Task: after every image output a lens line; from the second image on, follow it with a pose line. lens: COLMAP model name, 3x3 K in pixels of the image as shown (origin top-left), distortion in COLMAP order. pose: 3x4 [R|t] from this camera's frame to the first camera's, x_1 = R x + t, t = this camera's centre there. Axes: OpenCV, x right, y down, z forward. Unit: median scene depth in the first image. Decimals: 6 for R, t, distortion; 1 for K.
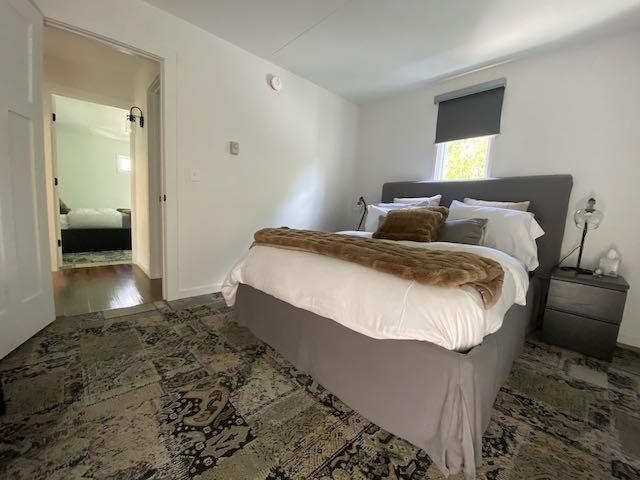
lens RADIAL K [[258.3, 0, 320.8], [0, 258.3, 241.0], [0, 0, 1]] dist [0.024351, -0.024816]
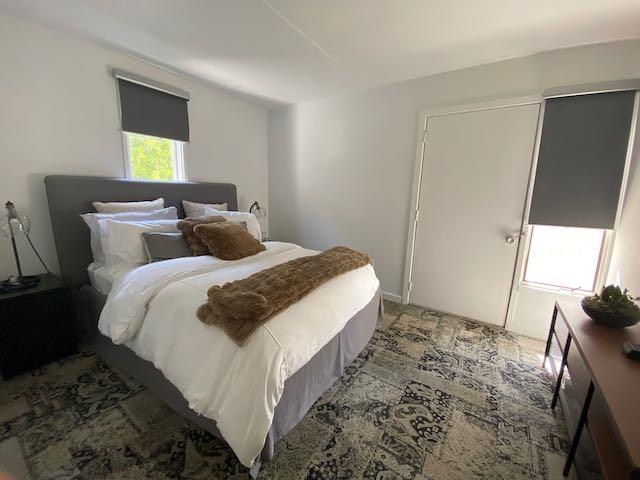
lens RADIAL K [[258.3, 0, 320.8], [0, 258.3, 241.0], [0, 0, 1]] dist [0.024351, -0.024816]
pose [[-0.210622, -0.232459, 0.949527, -1.231819], [0.078614, 0.964142, 0.253475, -0.486714], [-0.974402, 0.128034, -0.184794, 1.424162]]
